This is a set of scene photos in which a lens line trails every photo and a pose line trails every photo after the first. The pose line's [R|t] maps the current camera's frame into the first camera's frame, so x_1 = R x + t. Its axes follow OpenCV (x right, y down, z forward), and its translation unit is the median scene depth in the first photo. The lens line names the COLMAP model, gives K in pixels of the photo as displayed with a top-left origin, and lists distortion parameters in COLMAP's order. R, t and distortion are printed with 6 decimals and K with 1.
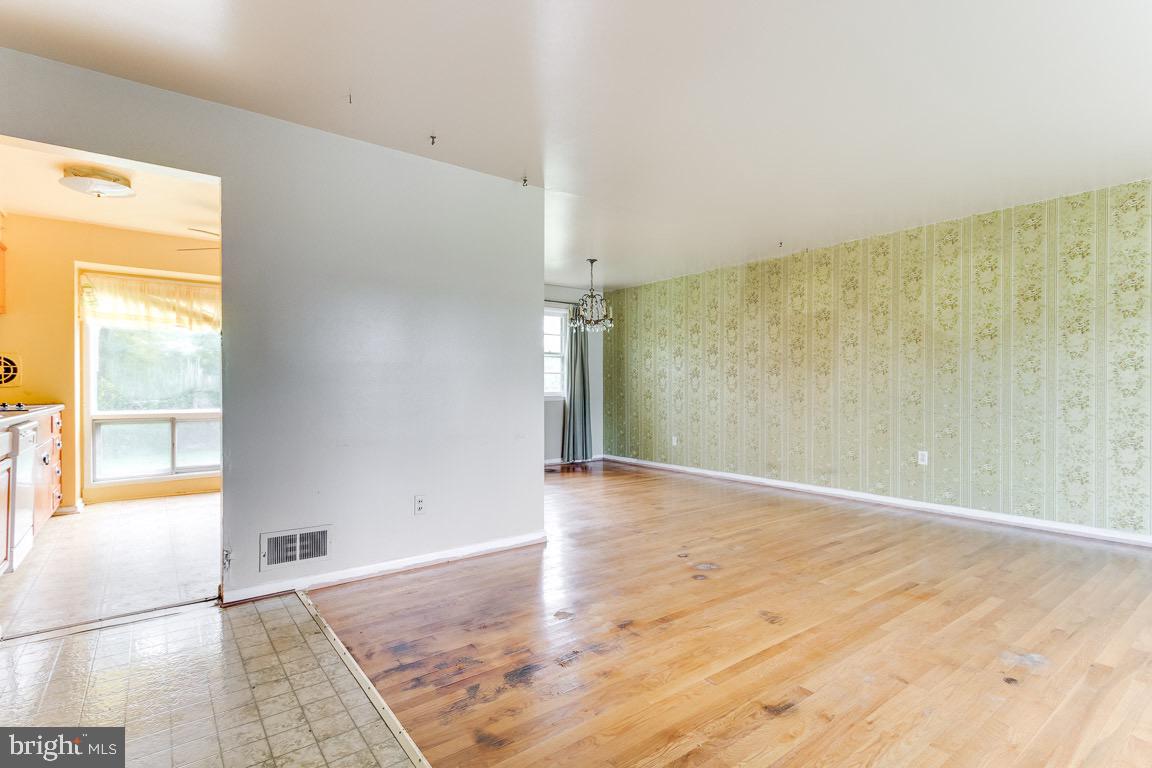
lens RADIAL K [[543.5, 0, 572.6], [0, 543.5, 389.6], [0, 0, 1]] dist [-0.001136, -0.001075]
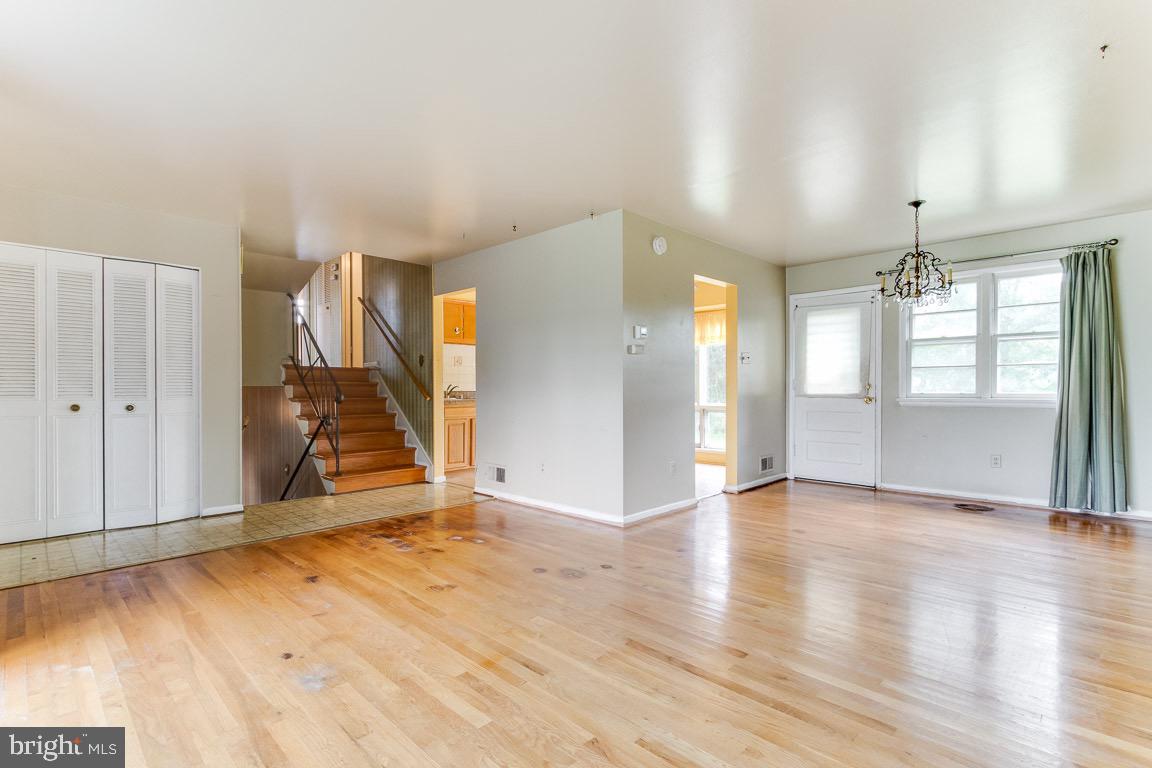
lens RADIAL K [[543.5, 0, 572.6], [0, 543.5, 389.6], [0, 0, 1]] dist [-0.001136, -0.001075]
pose [[0.157583, 0.002344, -0.987503, 0.909018], [0.000040, 0.999997, 0.002380, -0.002265], [0.987506, -0.000415, 0.157583, 0.641198]]
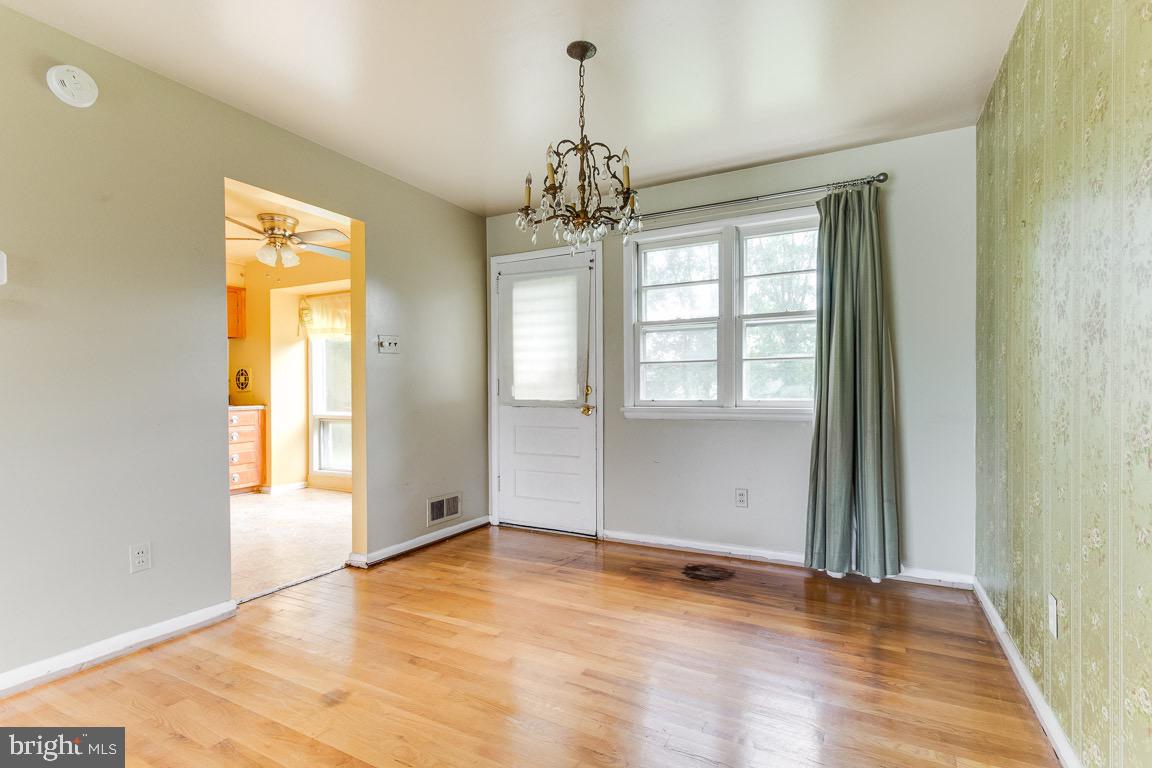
lens RADIAL K [[548.4, 0, 552.5], [0, 548.4, 390.3], [0, 0, 1]] dist [0.001953, 0.000148]
pose [[0.393938, -0.002666, -0.919133, 0.522712], [0.000436, 0.999996, -0.002714, -0.004317], [0.919137, 0.000668, 0.393938, 1.166730]]
